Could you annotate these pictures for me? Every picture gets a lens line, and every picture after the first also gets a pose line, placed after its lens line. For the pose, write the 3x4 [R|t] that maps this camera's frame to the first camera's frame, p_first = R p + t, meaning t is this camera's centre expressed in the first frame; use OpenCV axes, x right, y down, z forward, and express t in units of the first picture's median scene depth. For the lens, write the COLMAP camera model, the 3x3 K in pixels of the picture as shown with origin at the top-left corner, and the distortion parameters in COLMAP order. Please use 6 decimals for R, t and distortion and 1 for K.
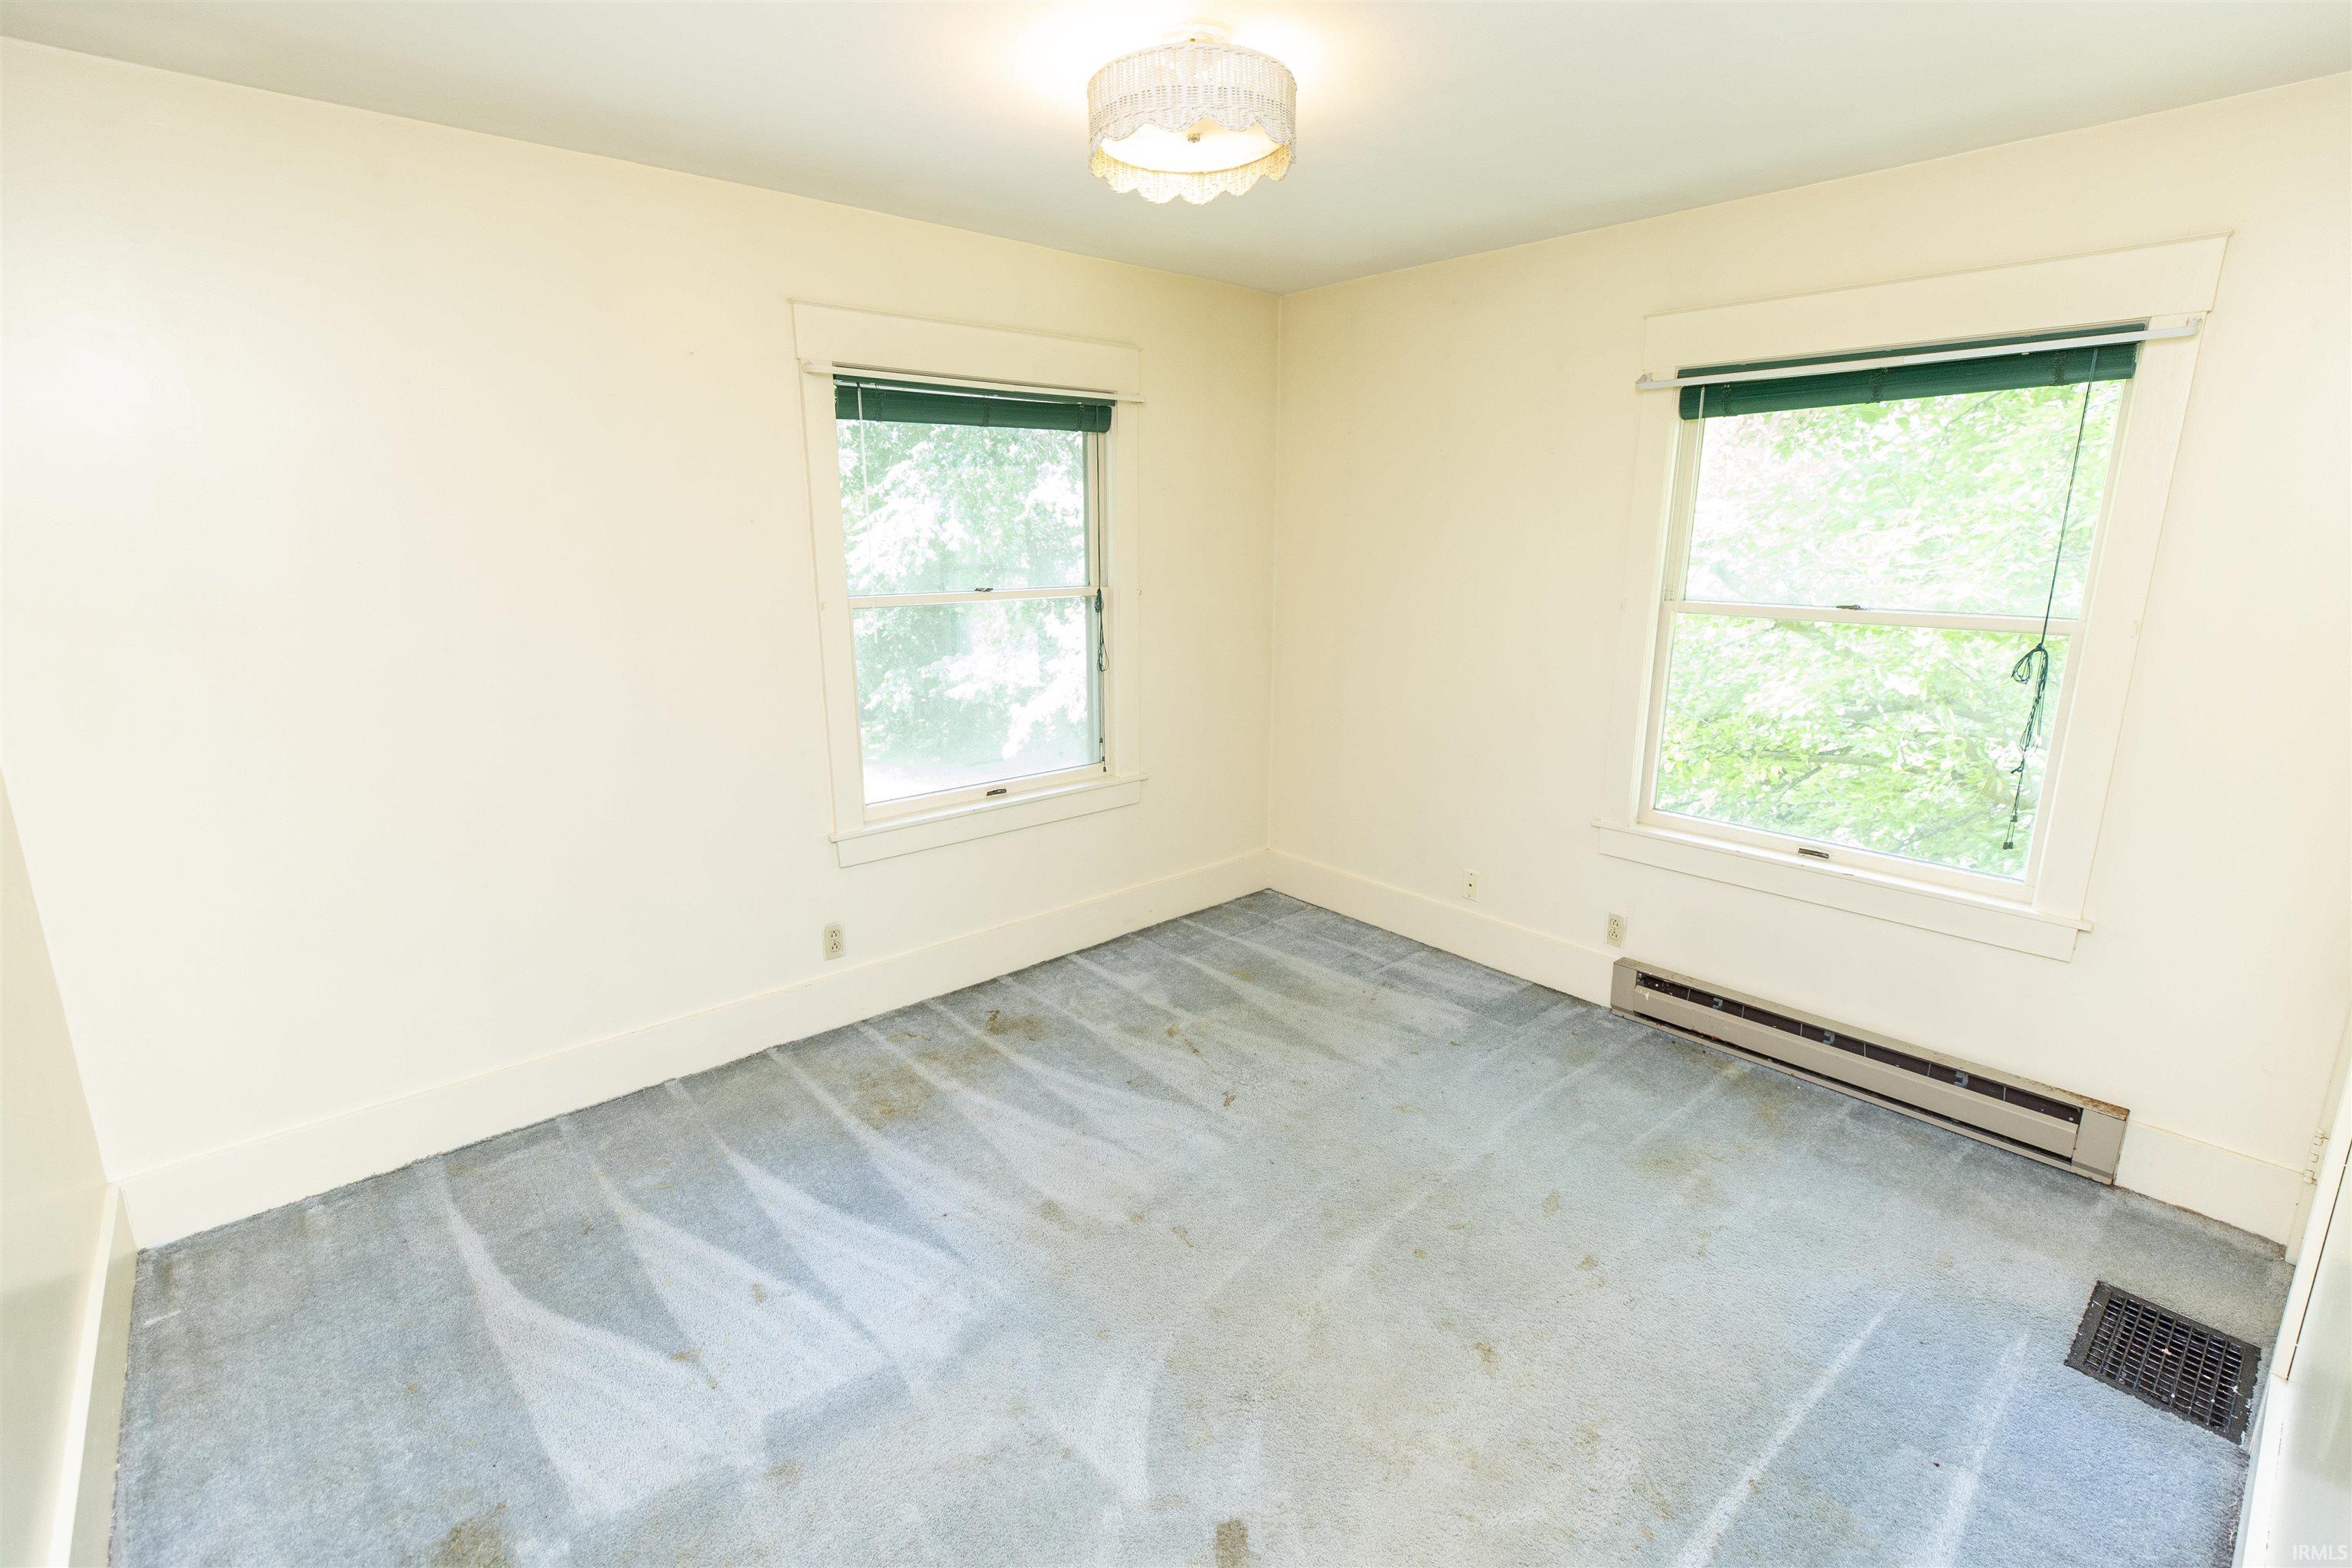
lens RADIAL K [[1065.8, 0, 1177.2], [0, 1065.8, 754.1], [0, 0, 1]] dist [-0.000511, 0.000034]
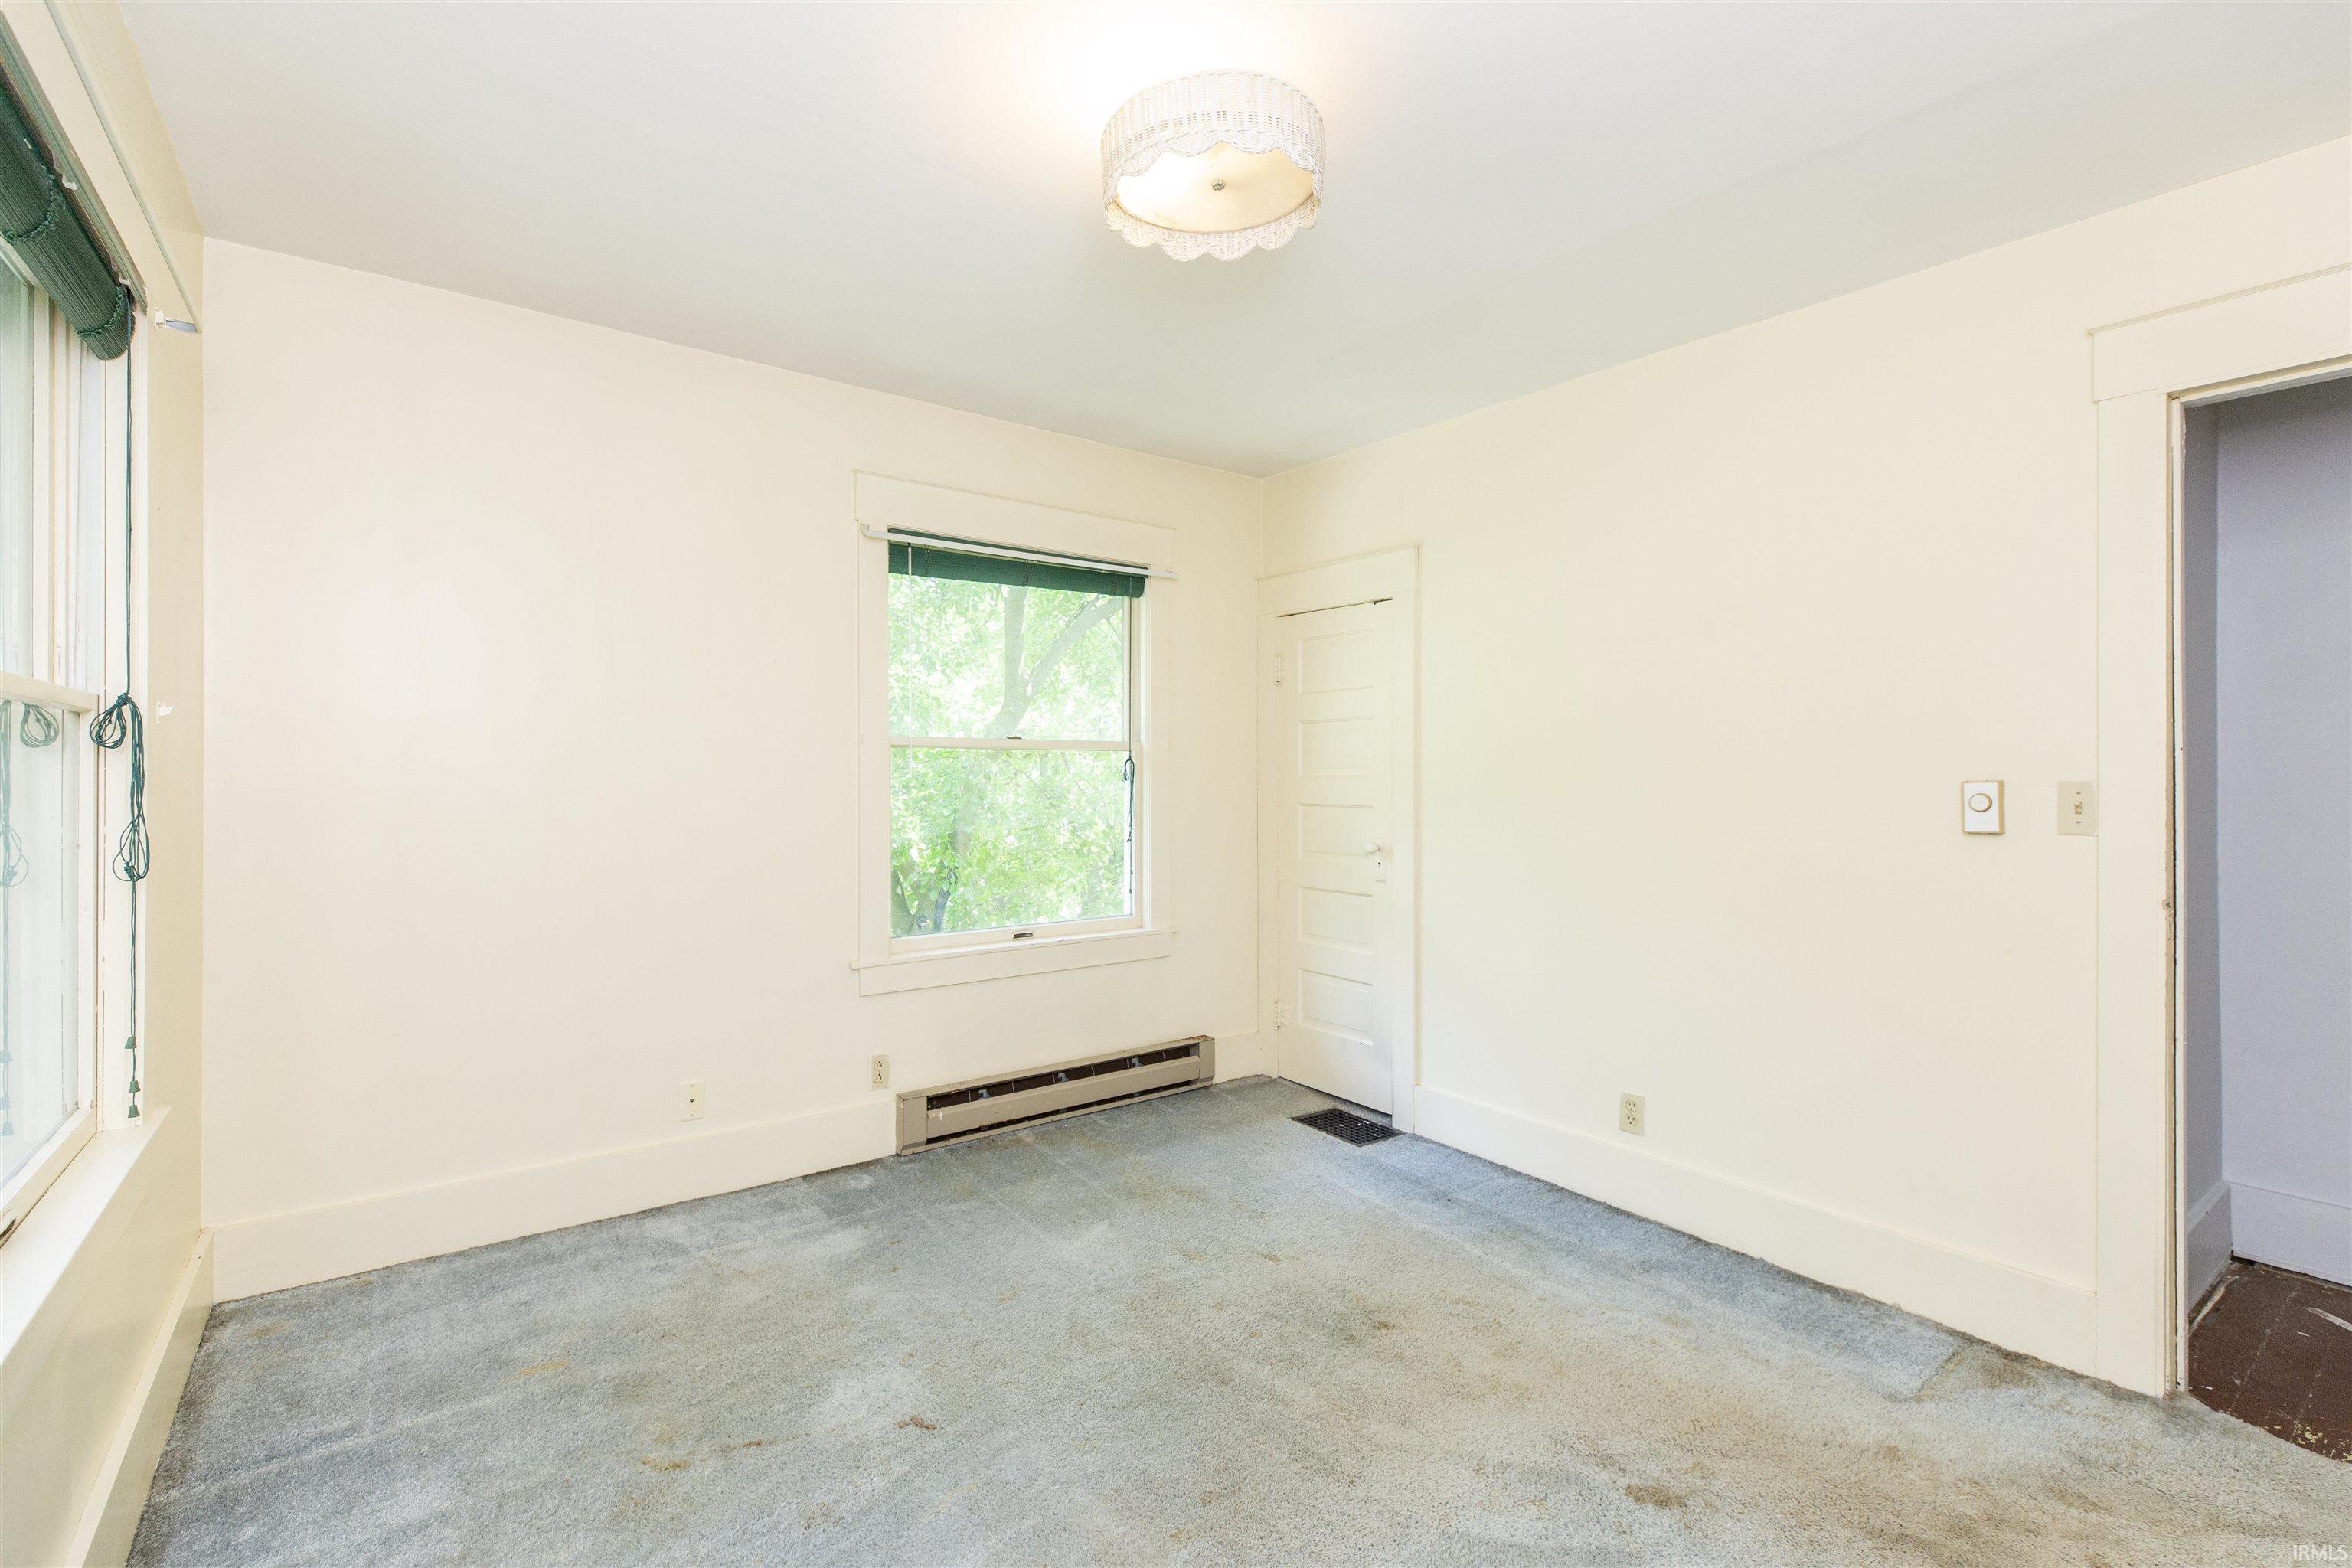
lens RADIAL K [[1065.8, 0, 1177.2], [0, 1065.8, 754.1], [0, 0, 1]] dist [-0.000511, 0.000034]
pose [[0.082201, 0.007012, 0.996591, -0.617029], [0.202408, 0.979017, -0.023584, -0.047525], [-0.975845, 0.203657, 0.079056, 0.683482]]
